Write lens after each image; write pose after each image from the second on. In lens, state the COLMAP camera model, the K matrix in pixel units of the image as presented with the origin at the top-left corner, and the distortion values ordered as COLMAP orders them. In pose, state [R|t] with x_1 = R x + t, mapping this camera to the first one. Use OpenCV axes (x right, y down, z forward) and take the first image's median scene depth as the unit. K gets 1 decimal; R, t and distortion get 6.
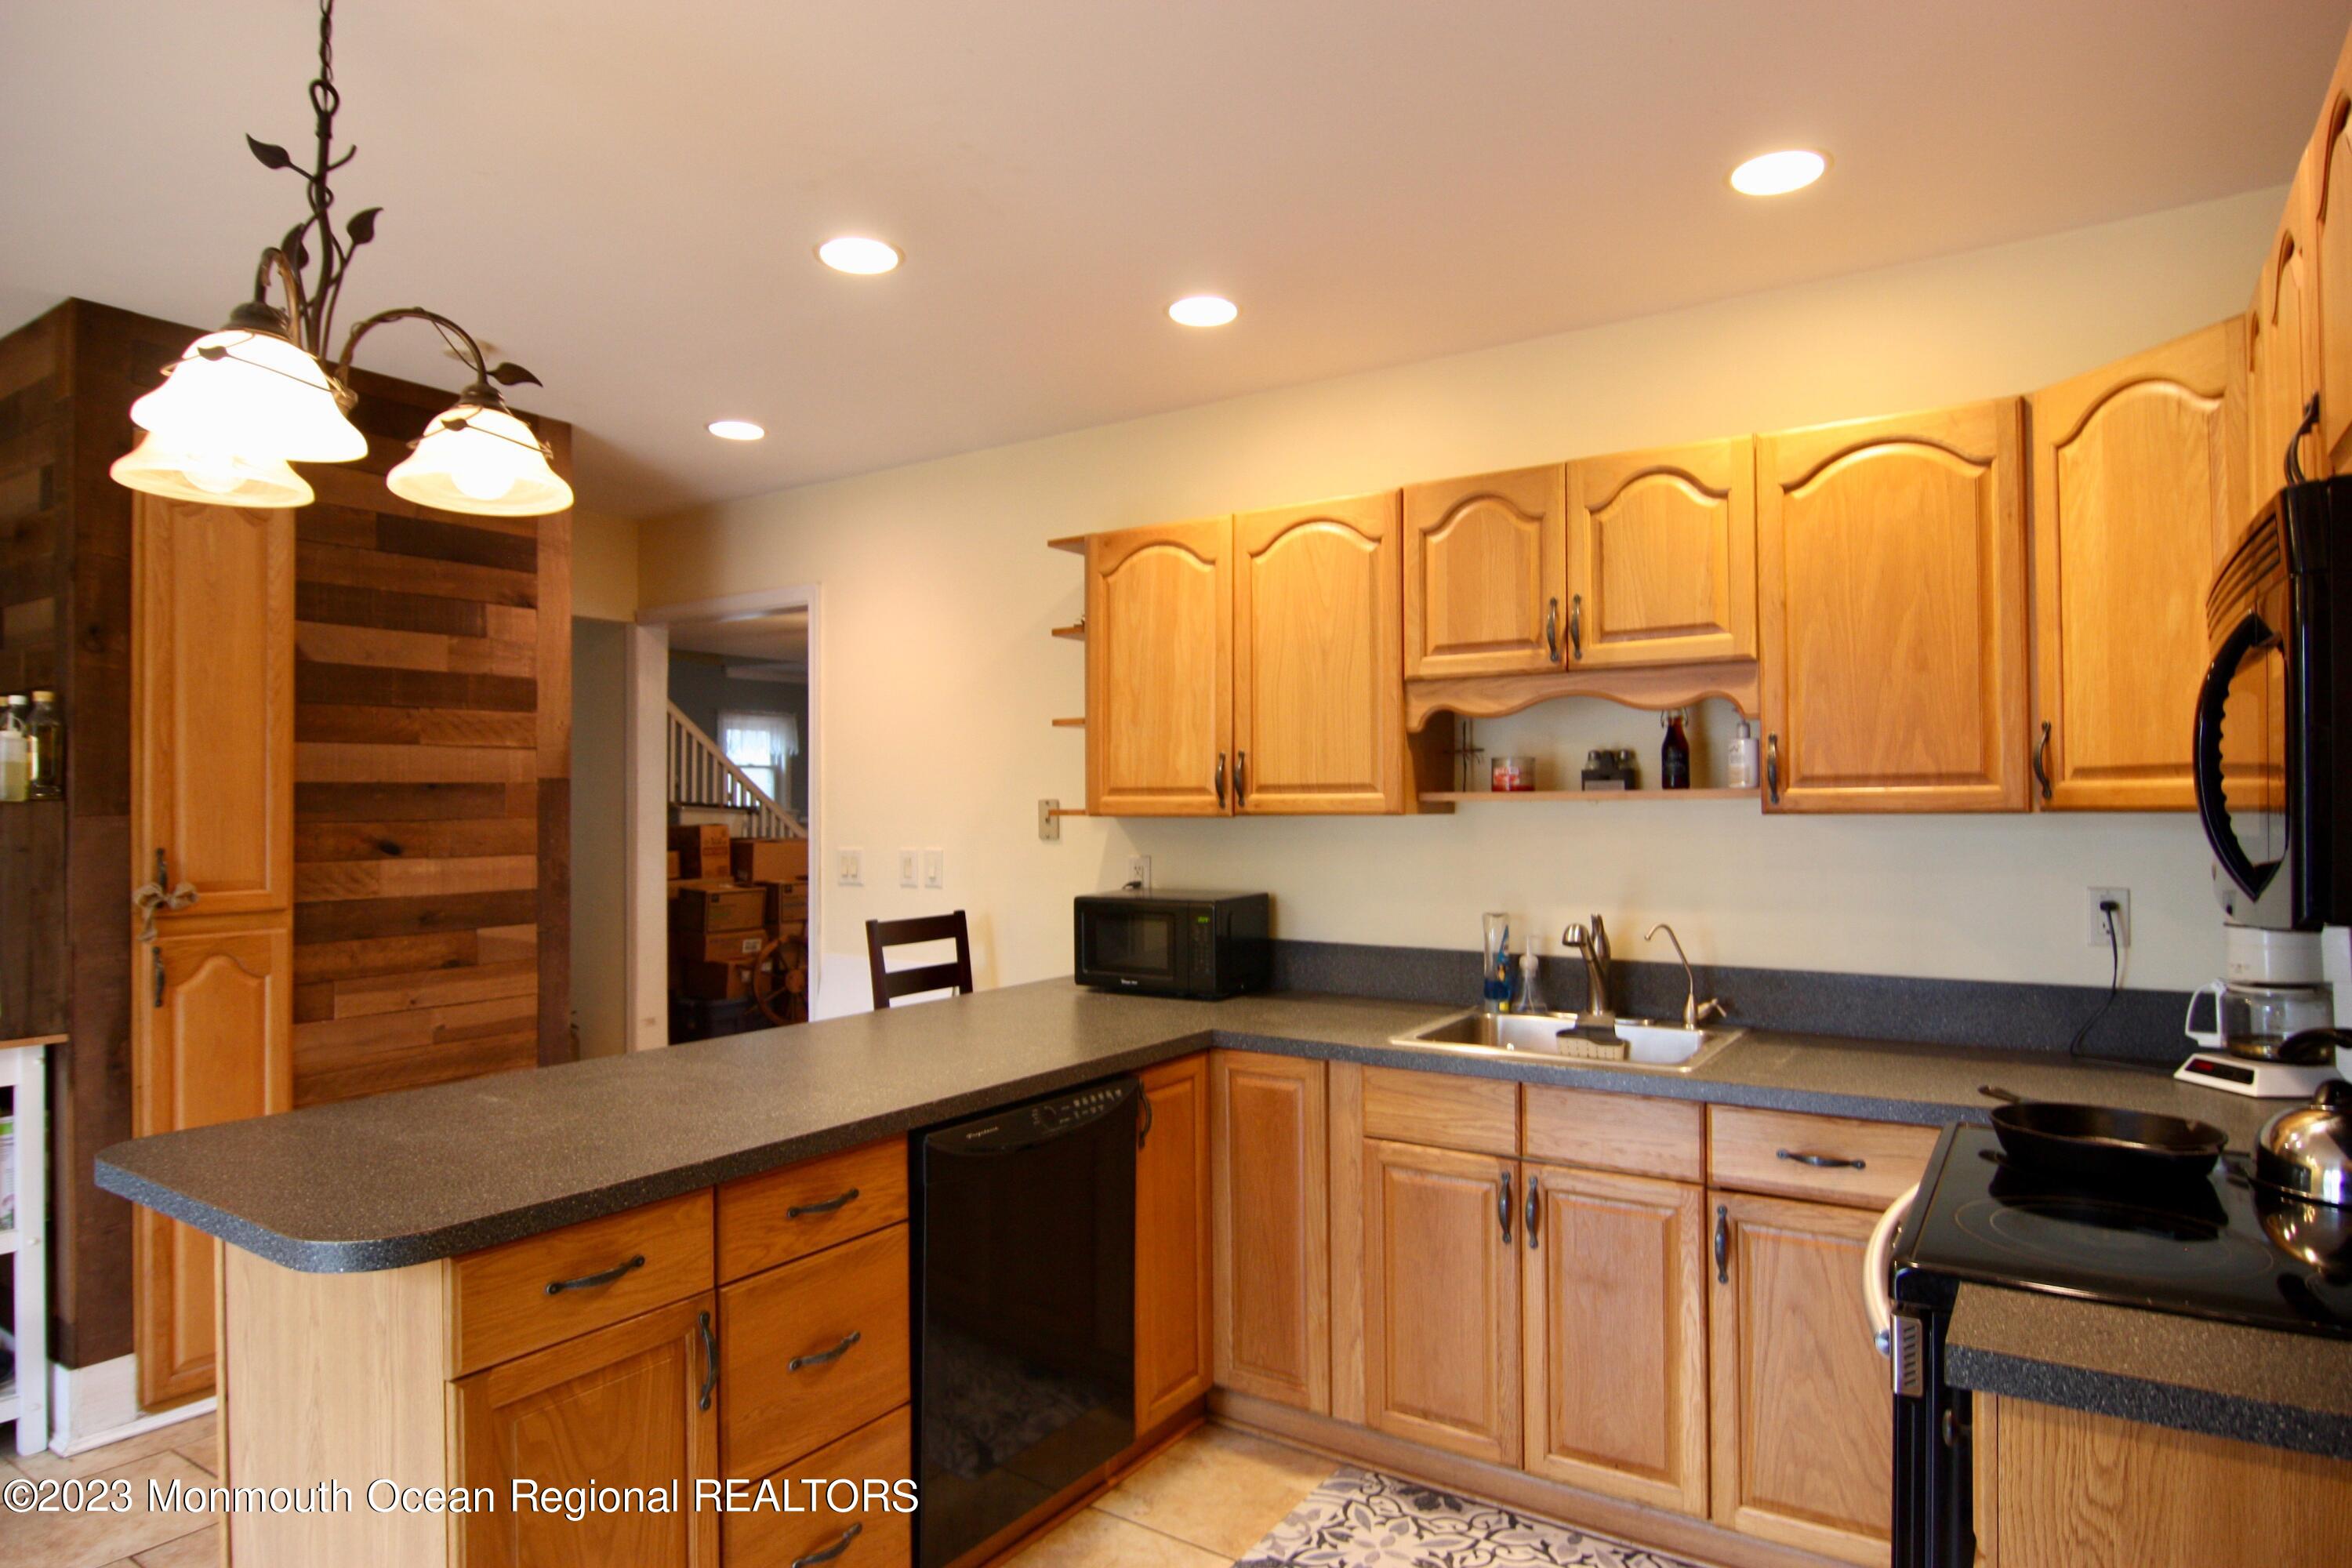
lens RADIAL K [[1344.6, 0, 1174.3], [0, 1344.6, 787.0], [0, 0, 1]] dist [-0.008261, -0.007950]
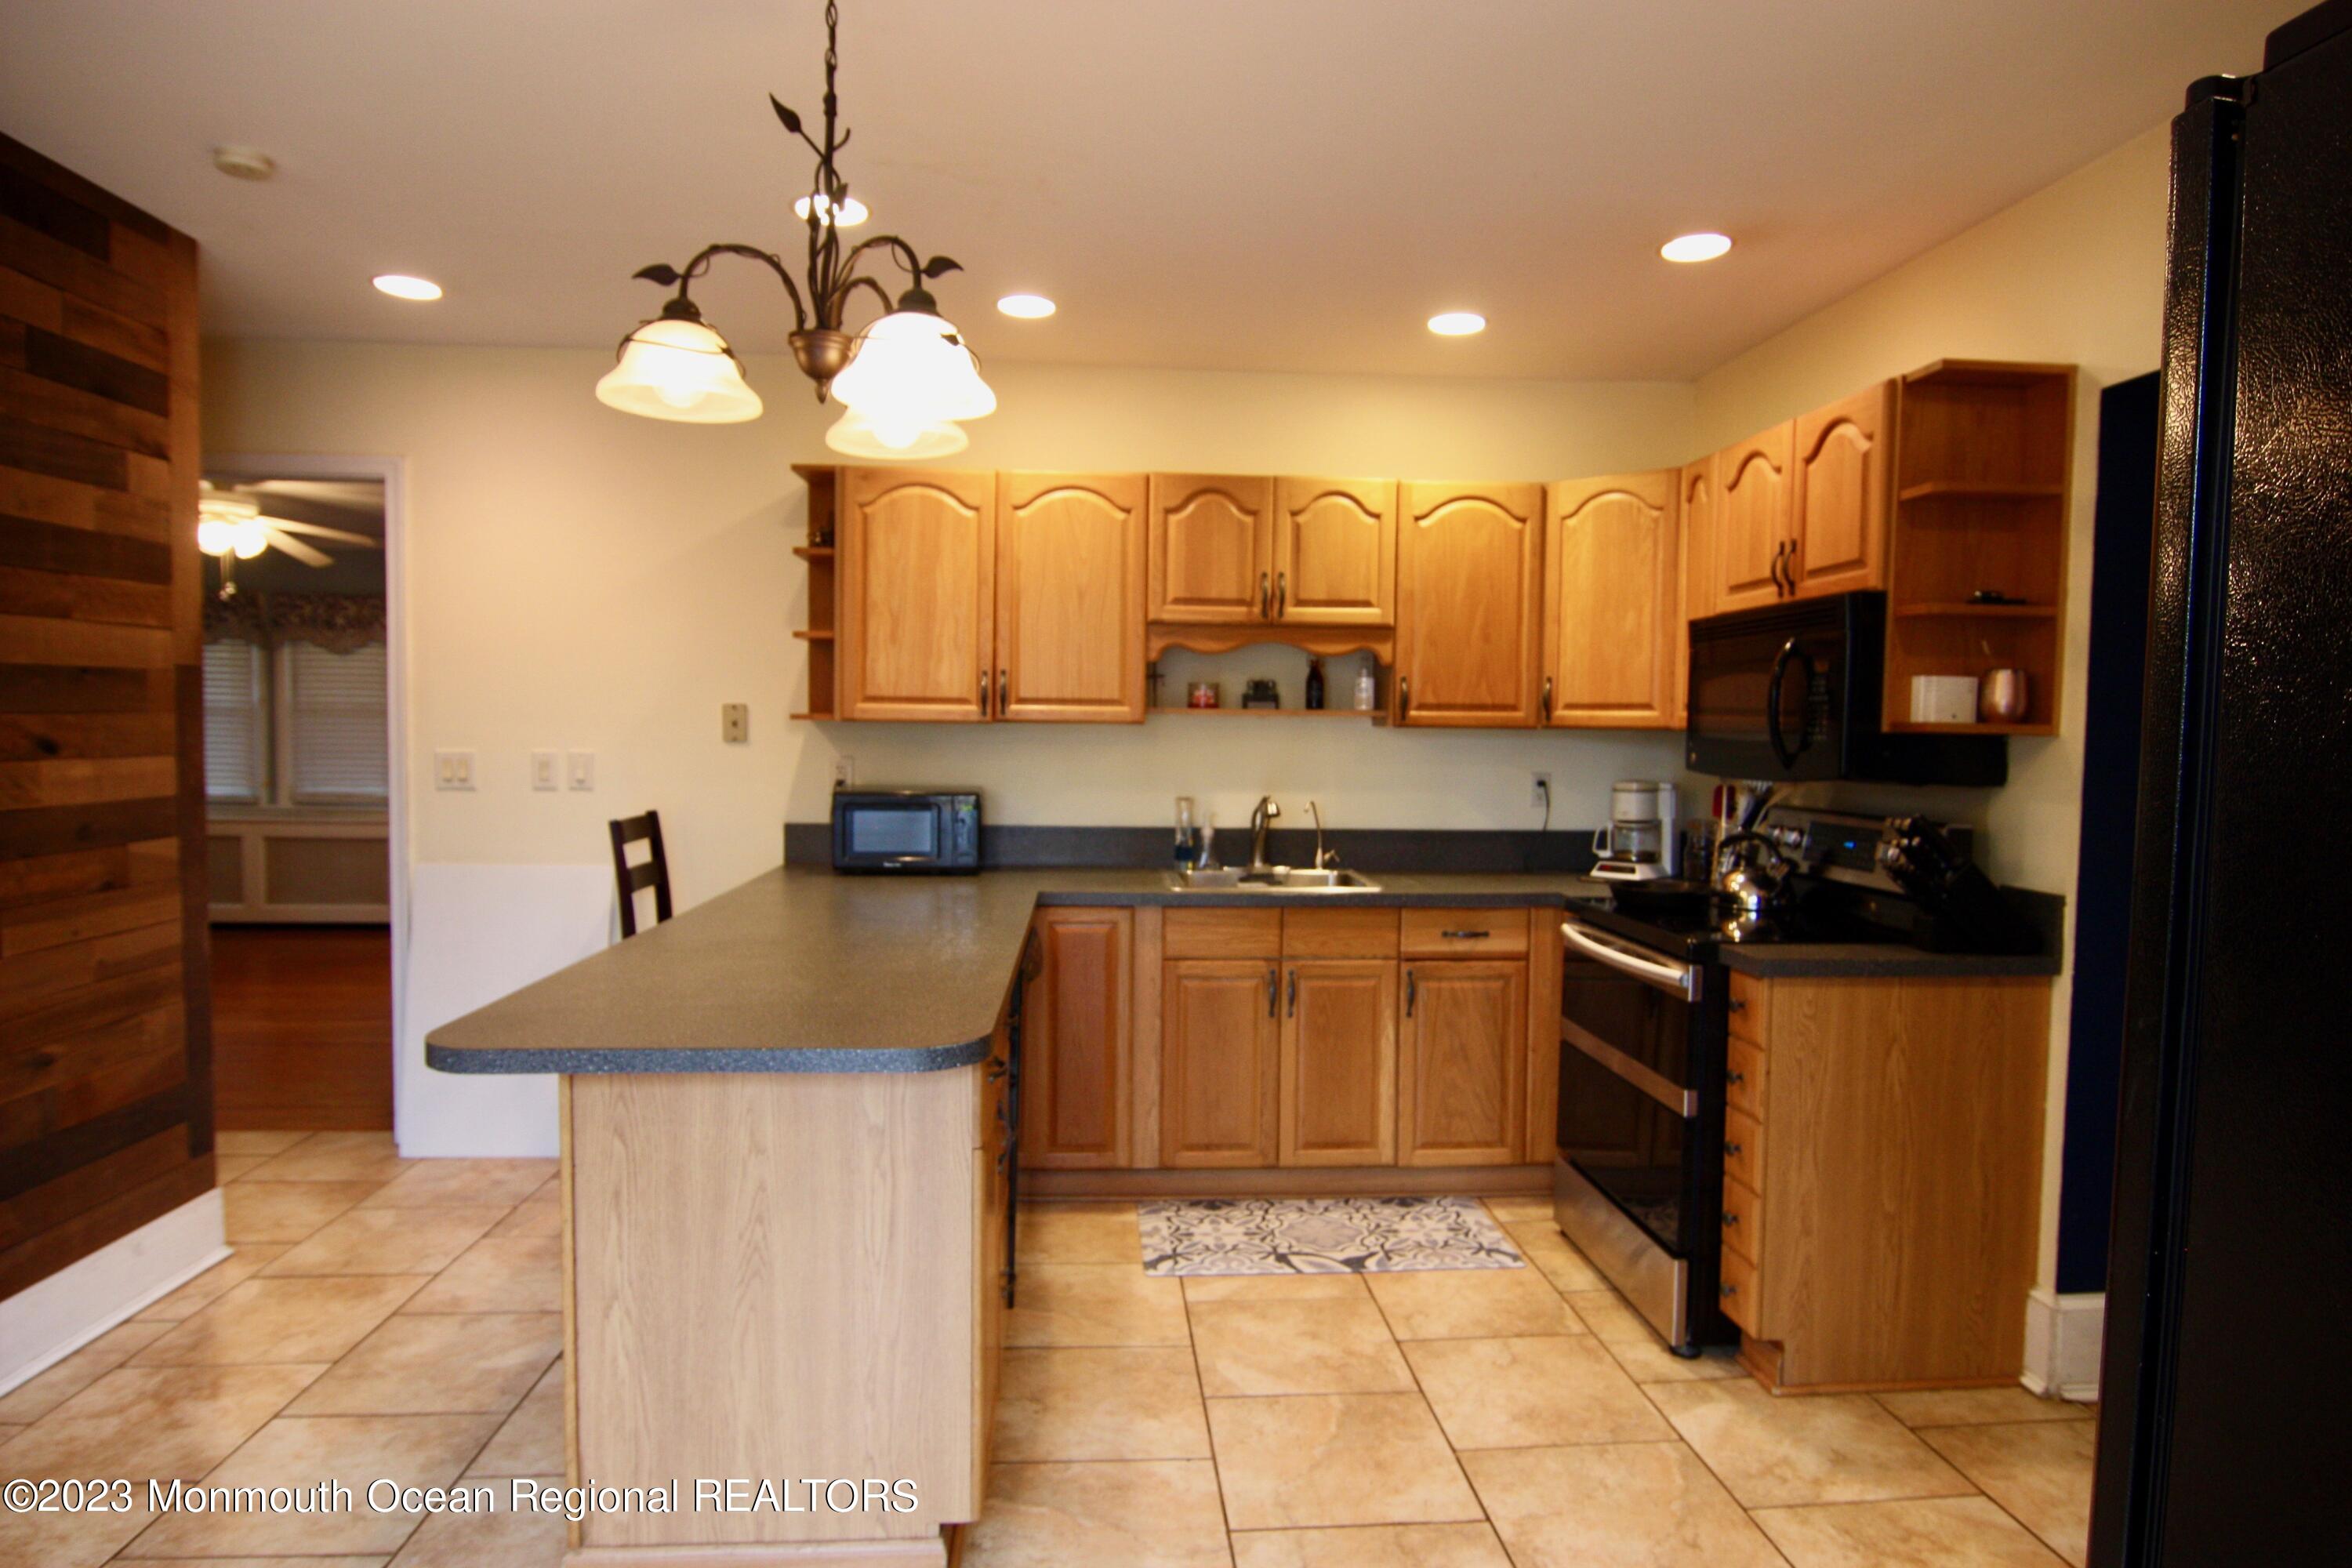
lens RADIAL K [[1344.6, 0, 1185.1], [0, 1344.6, 787.1], [0, 0, 1]] dist [-0.008261, -0.007950]
pose [[0.786132, -0.013345, 0.617915, -0.647740], [-0.027291, 0.998042, 0.056274, 0.007462], [-0.617456, -0.061103, 0.784228, -0.070083]]
